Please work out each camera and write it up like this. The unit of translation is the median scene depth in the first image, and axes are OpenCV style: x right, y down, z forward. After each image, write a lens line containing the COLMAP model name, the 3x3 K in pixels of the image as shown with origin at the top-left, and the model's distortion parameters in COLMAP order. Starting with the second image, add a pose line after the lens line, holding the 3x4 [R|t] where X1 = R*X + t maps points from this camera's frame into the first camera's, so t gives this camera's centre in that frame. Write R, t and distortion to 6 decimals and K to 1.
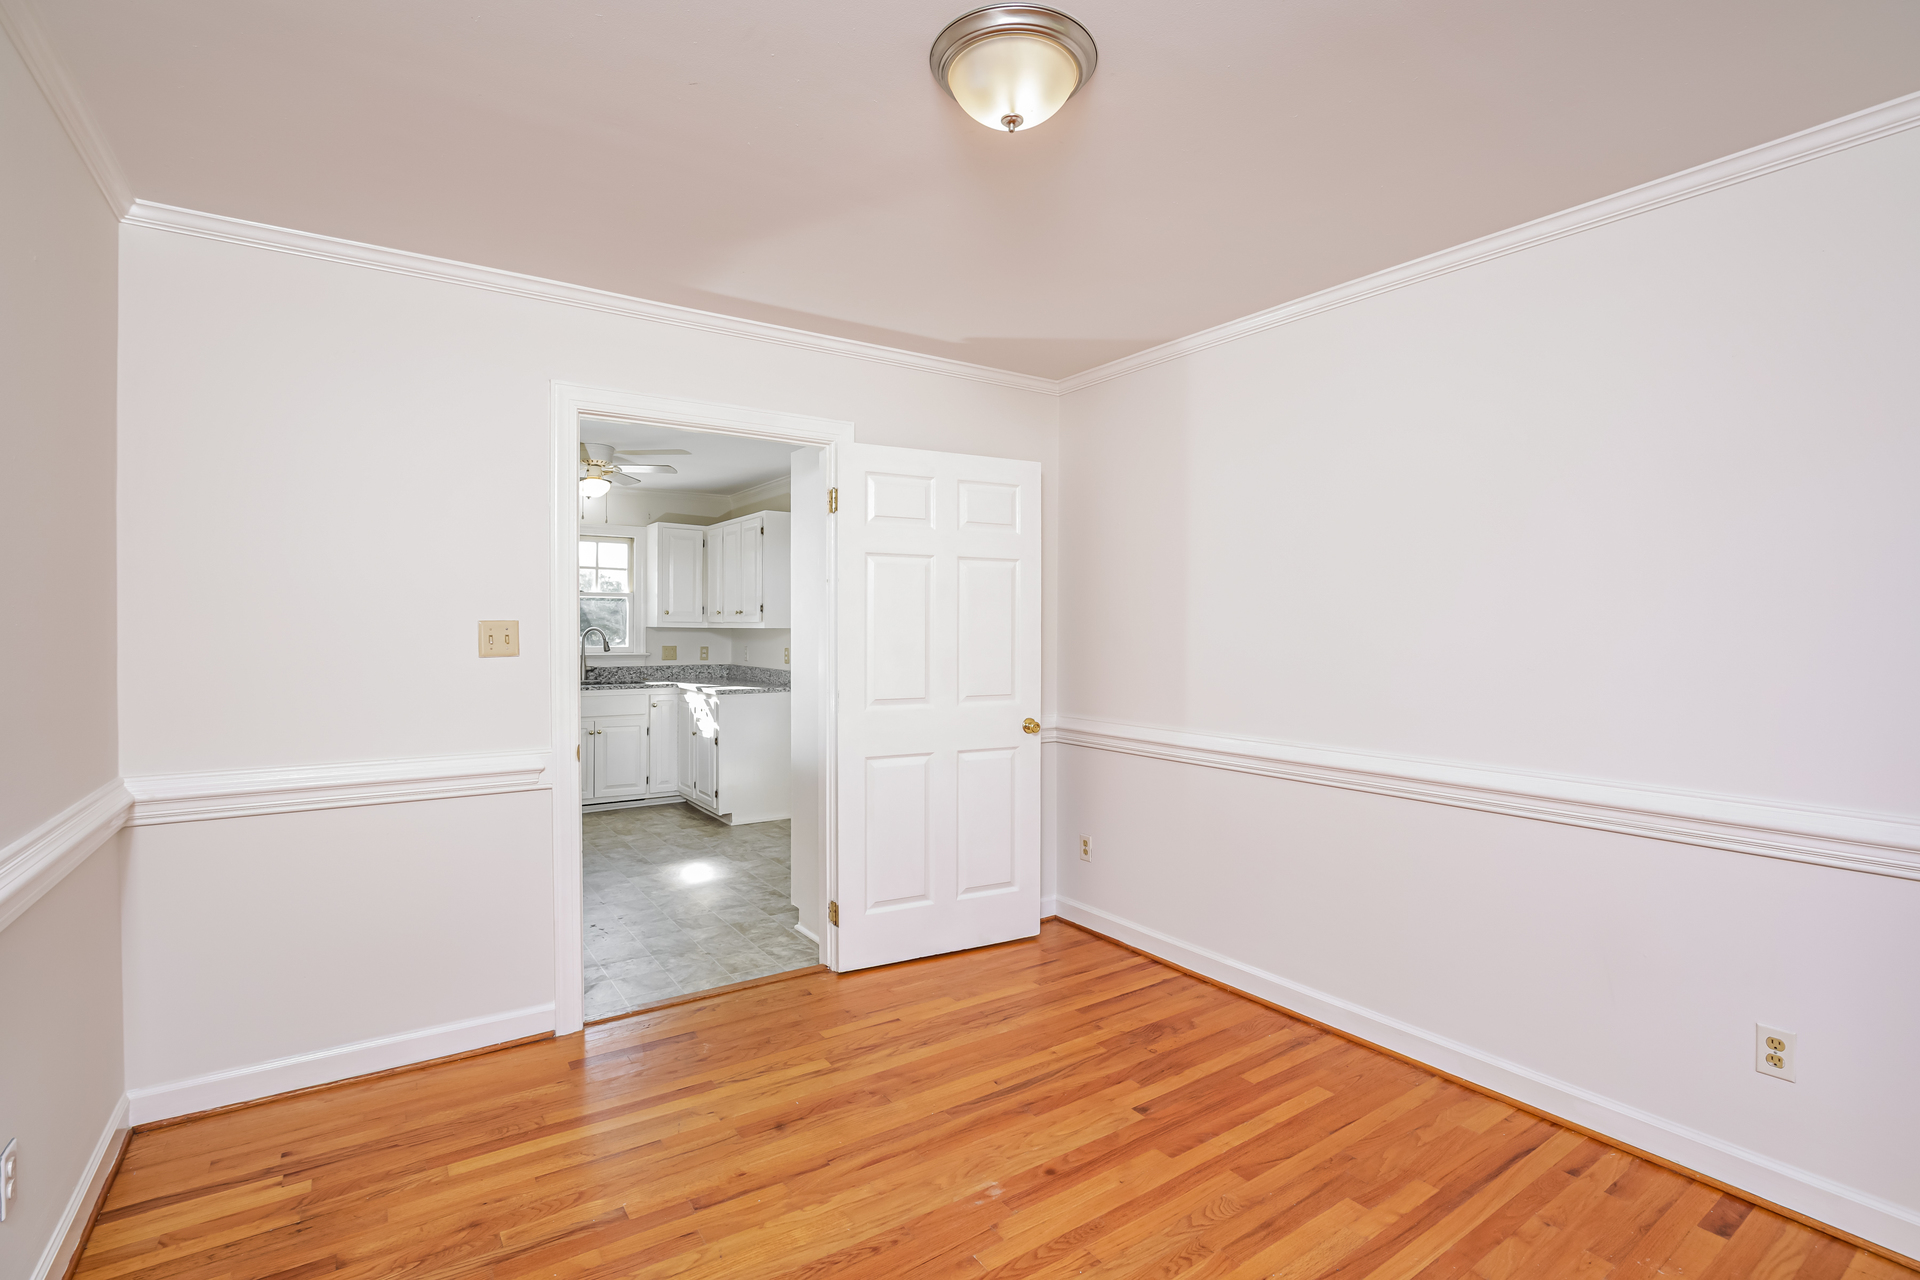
lens RADIAL K [[884.2, 0, 957.4], [0, 884.2, 642.1], [0, 0, 1]] dist [-0.022802, 0.002515]
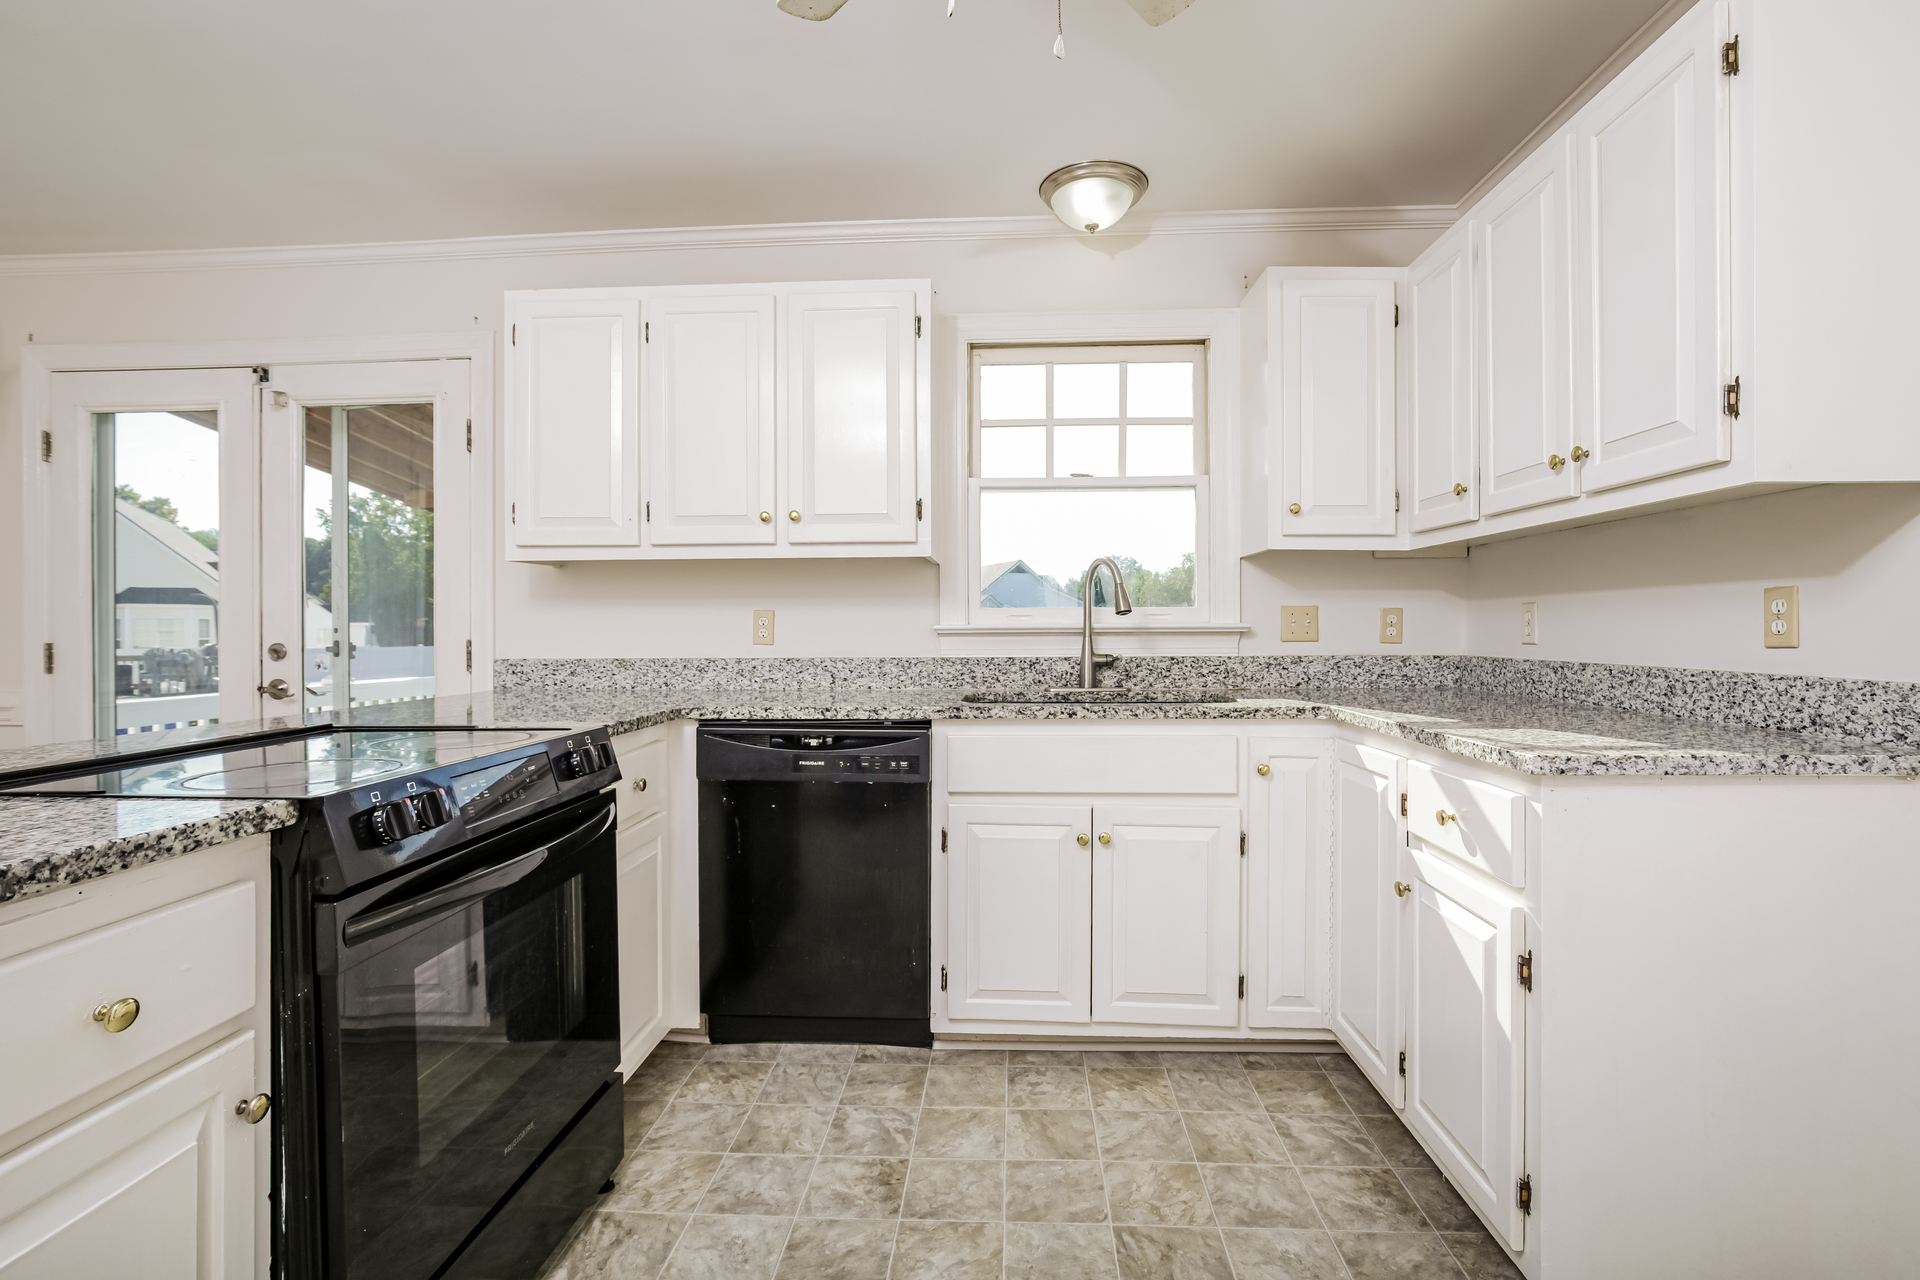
lens RADIAL K [[884.2, 0, 955.5], [0, 884.2, 625.7], [0, 0, 1]] dist [-0.022802, 0.002515]
pose [[0.792140, -0.008842, -0.610276, -0.218011], [-0.003362, 0.999817, -0.018850, 0.021679], [0.610330, 0.016984, 0.791965, 0.623906]]
